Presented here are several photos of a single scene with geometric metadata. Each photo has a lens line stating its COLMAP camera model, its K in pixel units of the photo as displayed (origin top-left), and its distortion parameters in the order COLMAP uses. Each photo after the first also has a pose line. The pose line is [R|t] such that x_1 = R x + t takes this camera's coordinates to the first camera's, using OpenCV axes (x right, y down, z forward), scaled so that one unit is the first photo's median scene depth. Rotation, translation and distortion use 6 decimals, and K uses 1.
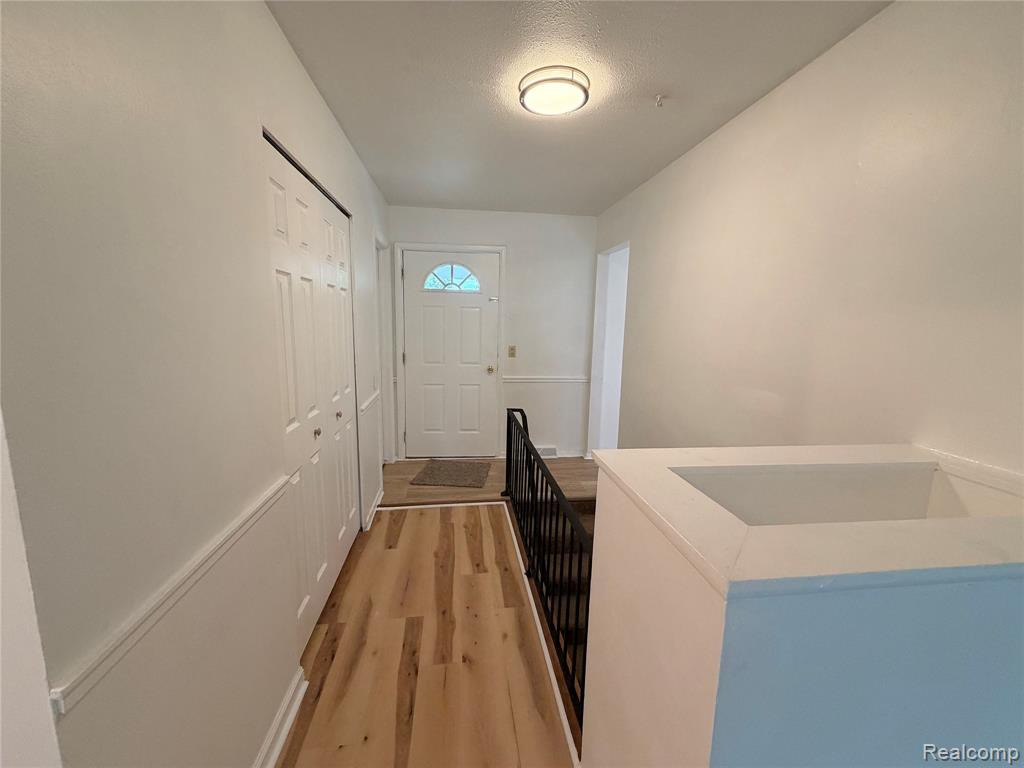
lens RADIAL K [[411.2, 0, 514.1], [0, 411.2, 385.0], [0, 0, 1]] dist [-0.003052, 0.001054]
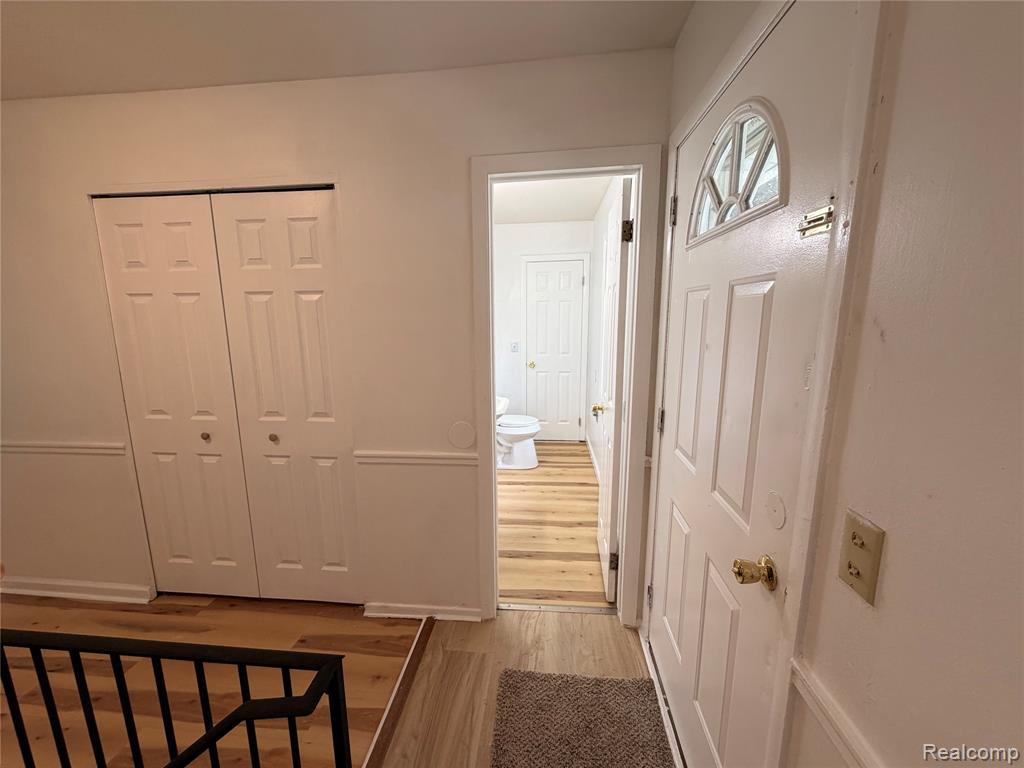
lens RADIAL K [[411.2, 0, 508.0], [0, 411.2, 388.1], [0, 0, 1]] dist [-0.003052, 0.001054]
pose [[-0.238646, 0.156099, -0.958479, 0.281648], [-0.139506, 0.971248, 0.192913, -0.273694], [0.961034, 0.179751, -0.210008, 1.655099]]
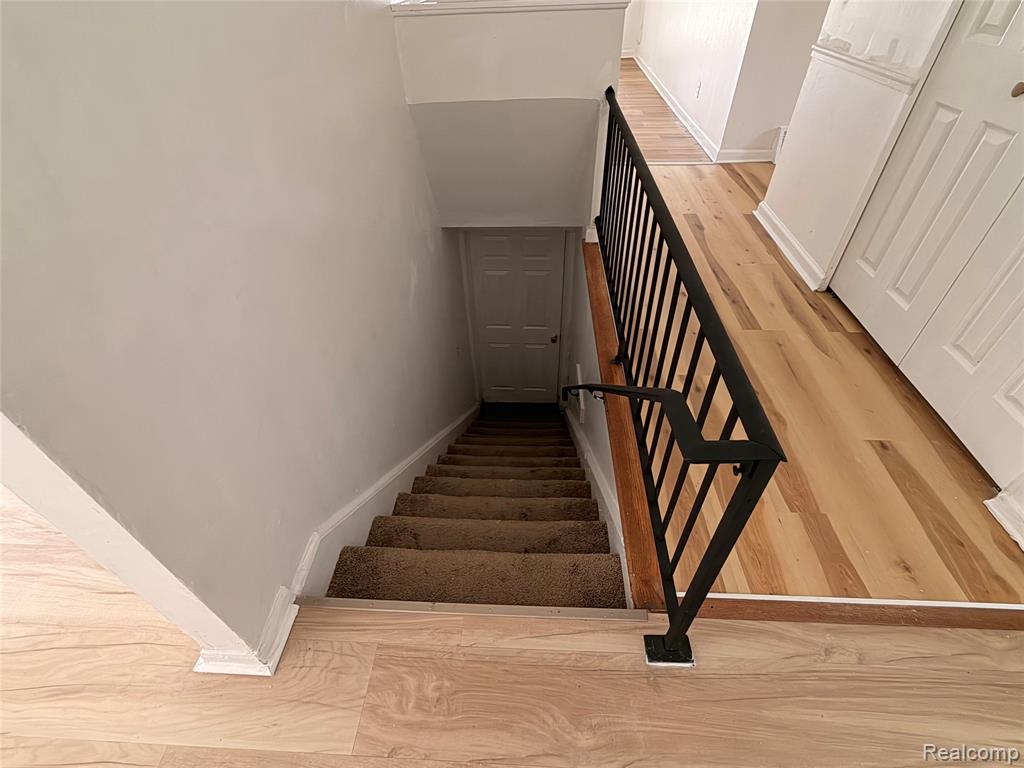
lens RADIAL K [[485.0, 0, 514.2], [0, 485.0, 385.4], [0, 0, 1]] dist [0.004249, 0.000619]
pose [[-0.983434, -0.118208, 0.137417, 0.097413], [0.032567, 0.630543, 0.775471, -0.171931], [-0.178314, 0.767100, -0.616248, 1.632508]]
